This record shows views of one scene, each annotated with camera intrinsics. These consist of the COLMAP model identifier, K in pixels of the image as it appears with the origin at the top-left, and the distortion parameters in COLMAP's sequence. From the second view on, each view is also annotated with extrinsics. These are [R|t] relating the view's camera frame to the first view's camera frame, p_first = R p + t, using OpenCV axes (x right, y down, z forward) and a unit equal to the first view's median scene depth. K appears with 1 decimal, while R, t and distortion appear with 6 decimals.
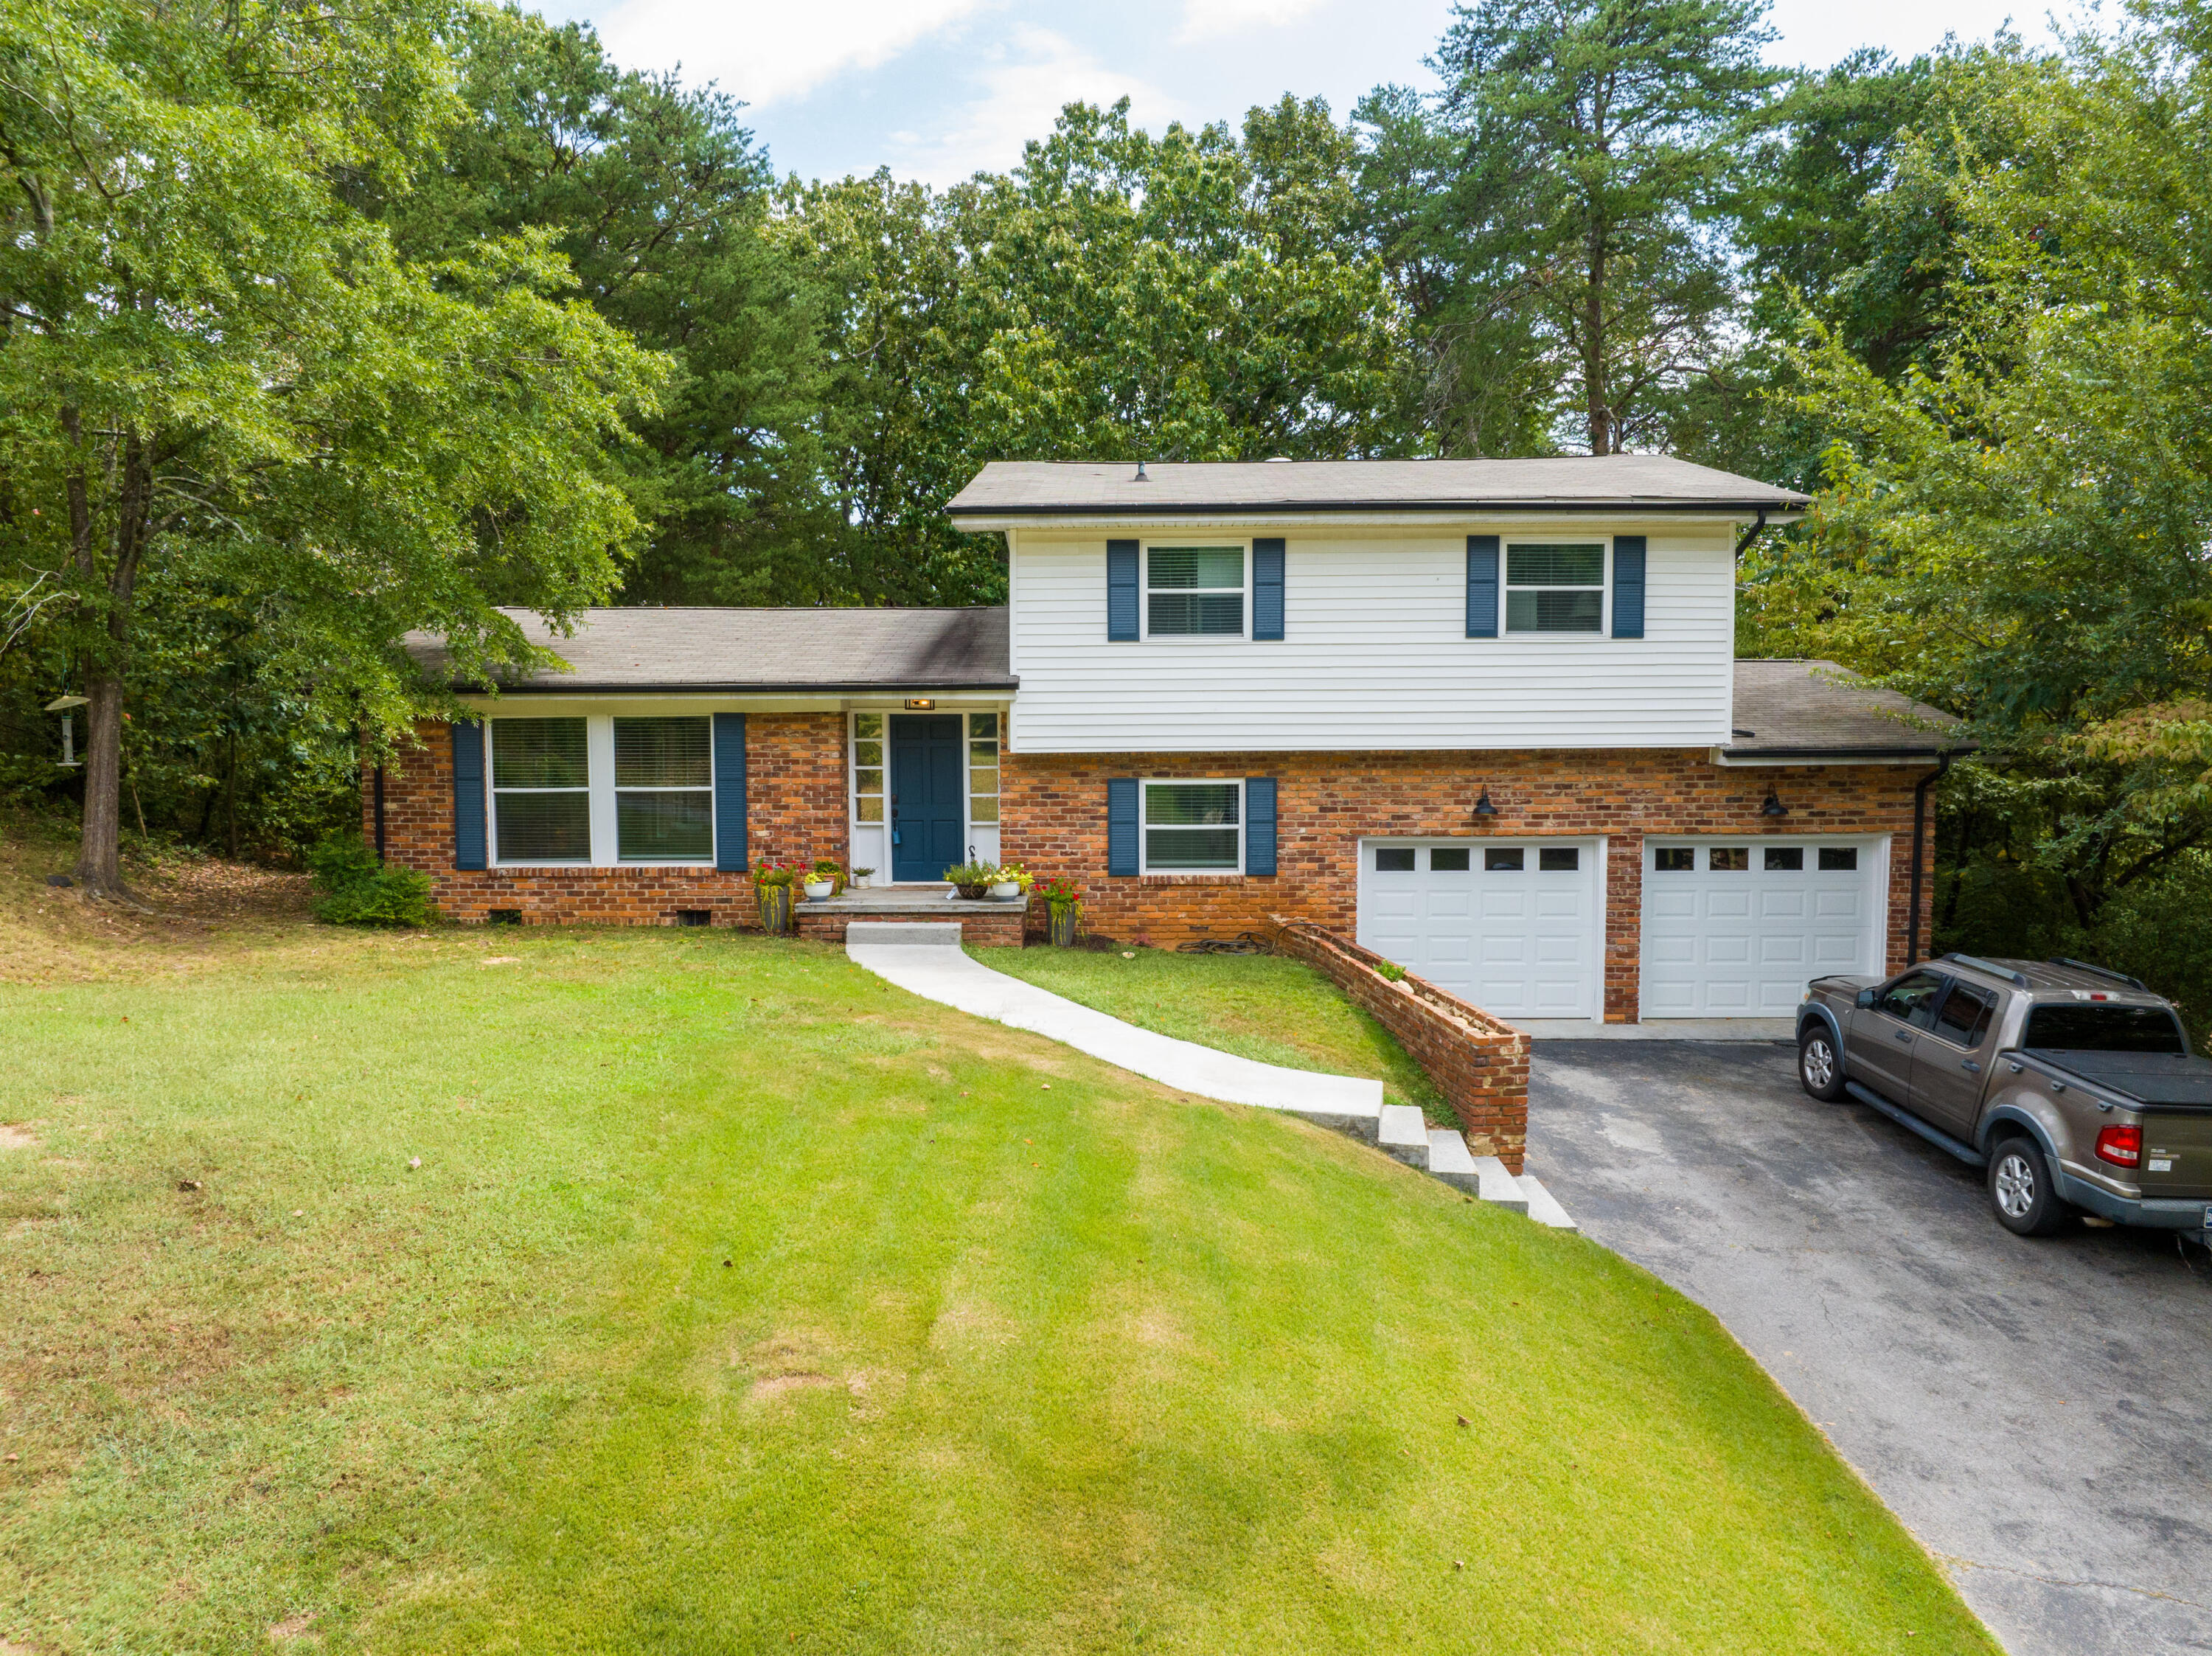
lens RADIAL K [[1562.2, 0, 1106.0], [0, 1562.2, 828.0], [0, 0, 1]] dist [-0.051616, 0.016892]
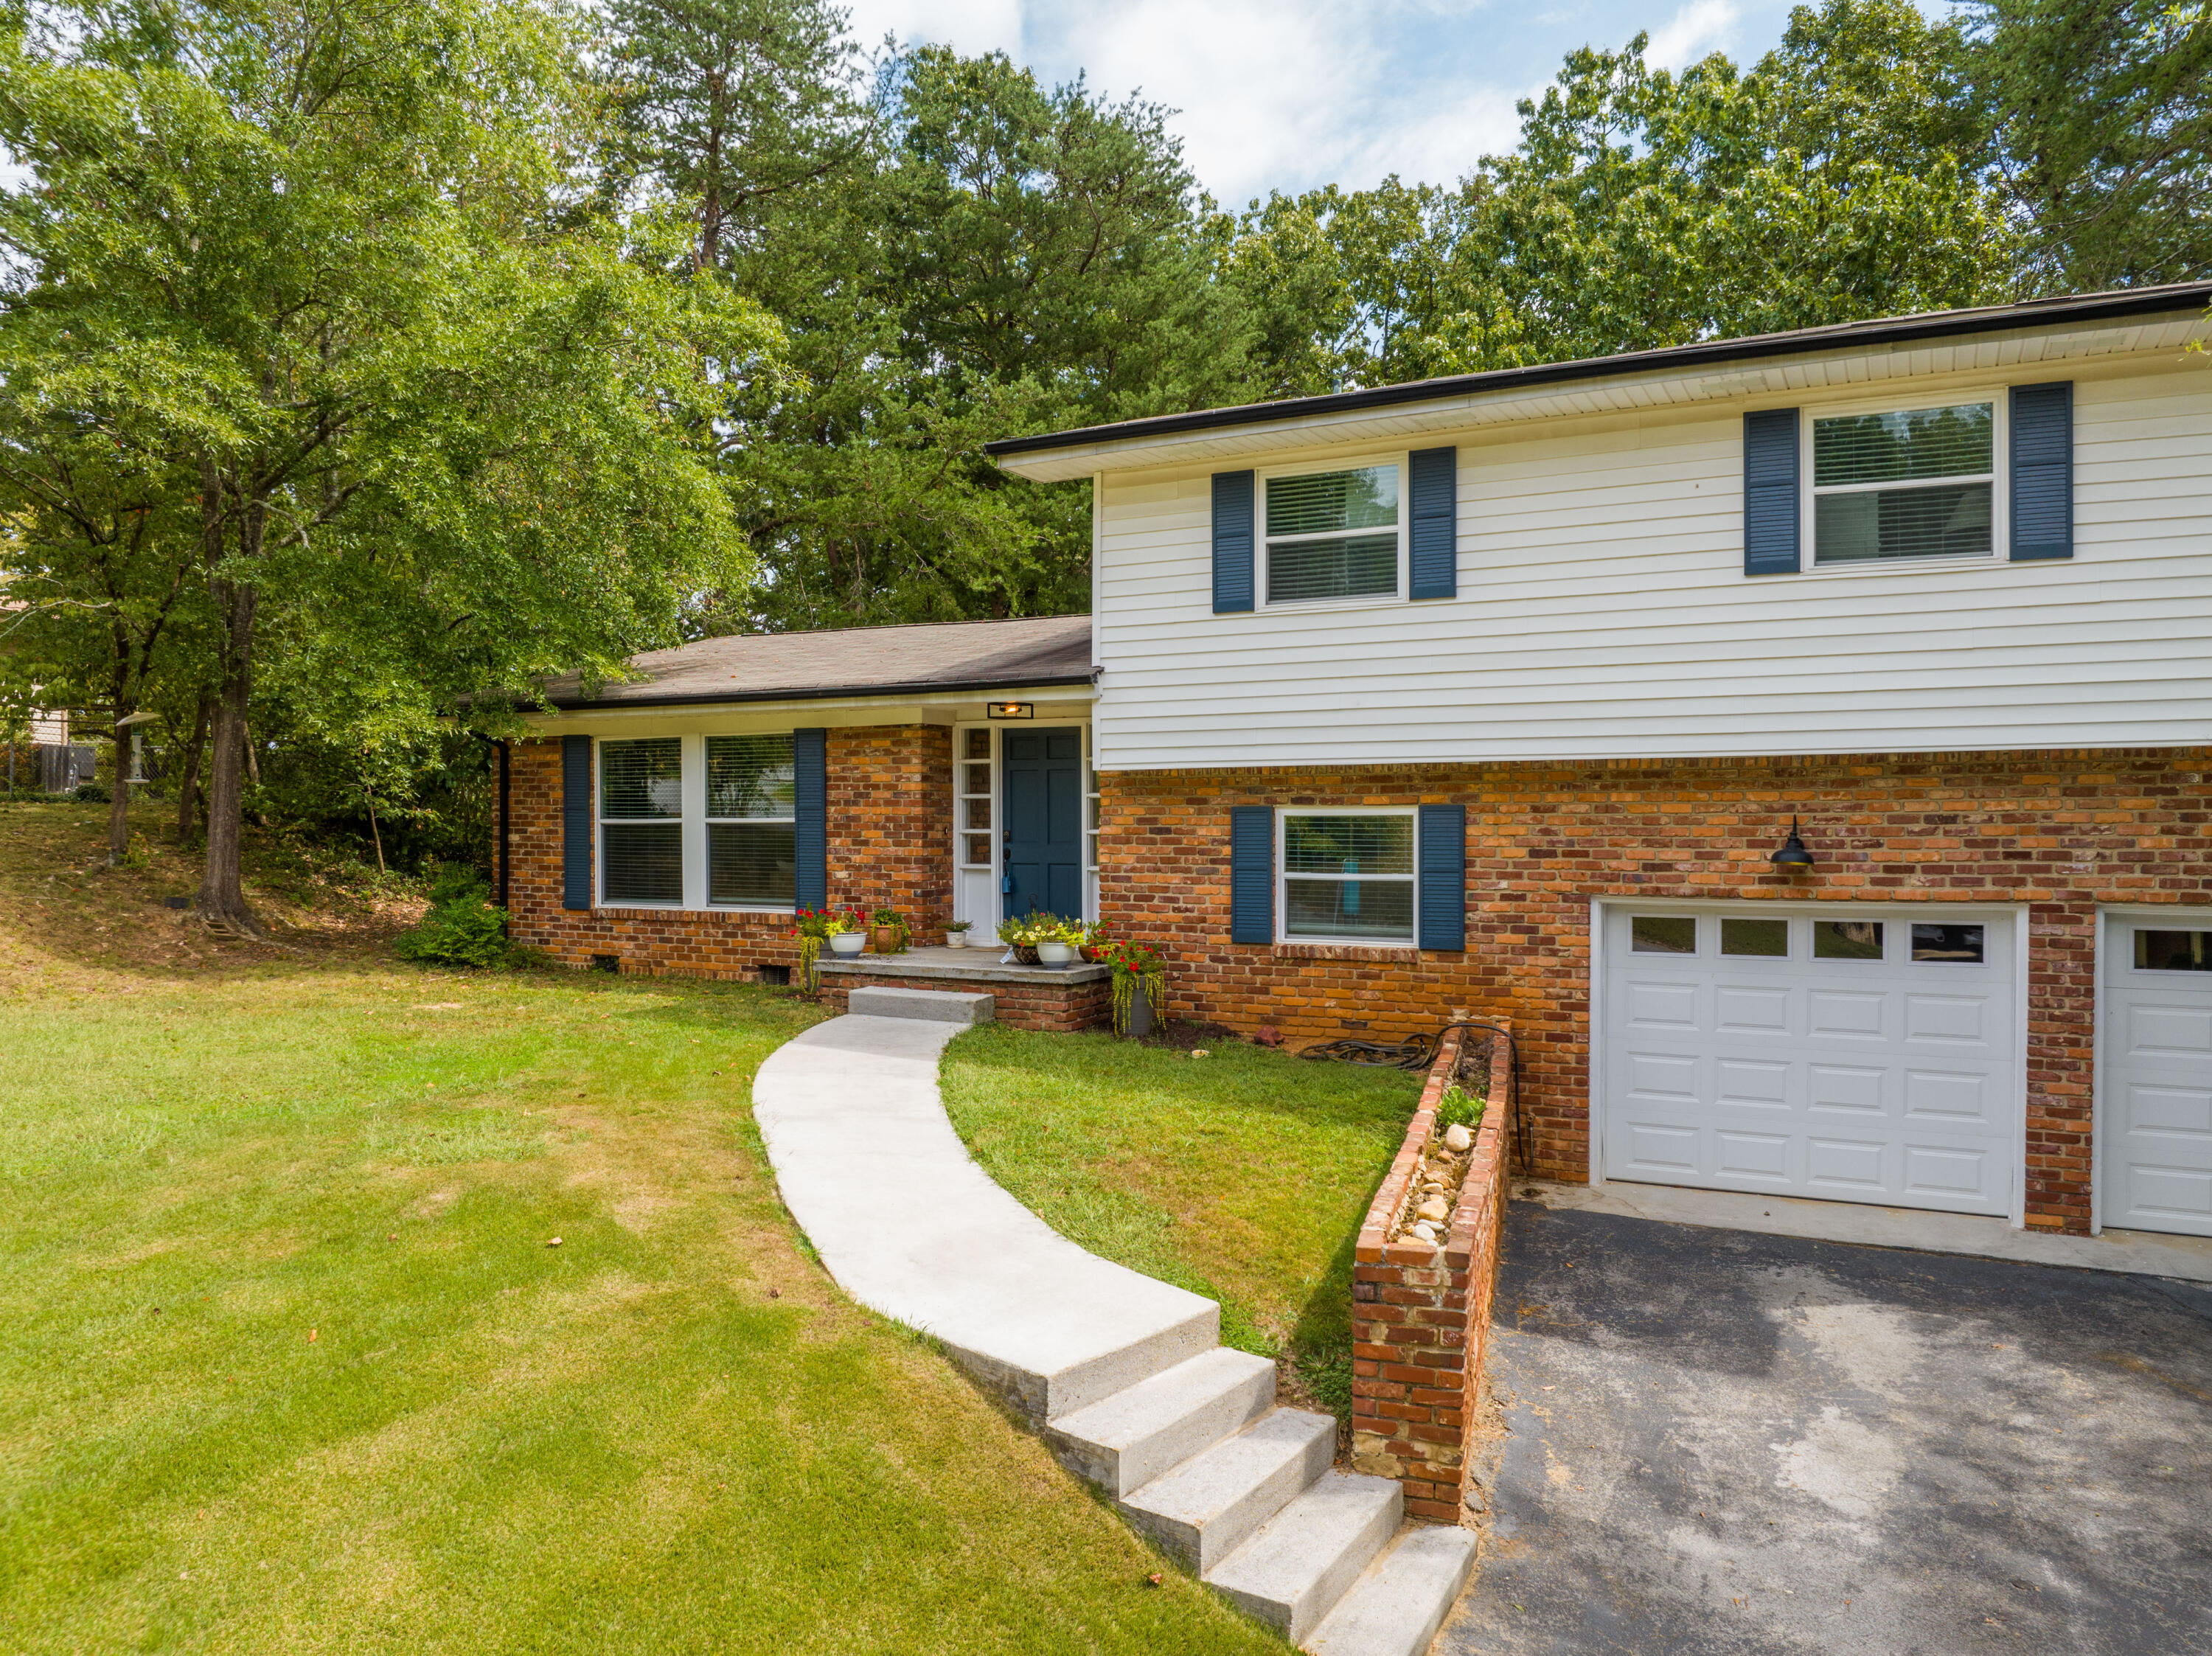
lens RADIAL K [[1562.2, 0, 1106.0], [0, 1562.2, 828.0], [0, 0, 1]] dist [-0.051616, 0.016892]
pose [[0.896622, 0.005401, -0.442763, 0.266916], [-0.030782, 0.998267, -0.050158, 0.015873], [0.441725, 0.058602, 0.895235, 0.330210]]
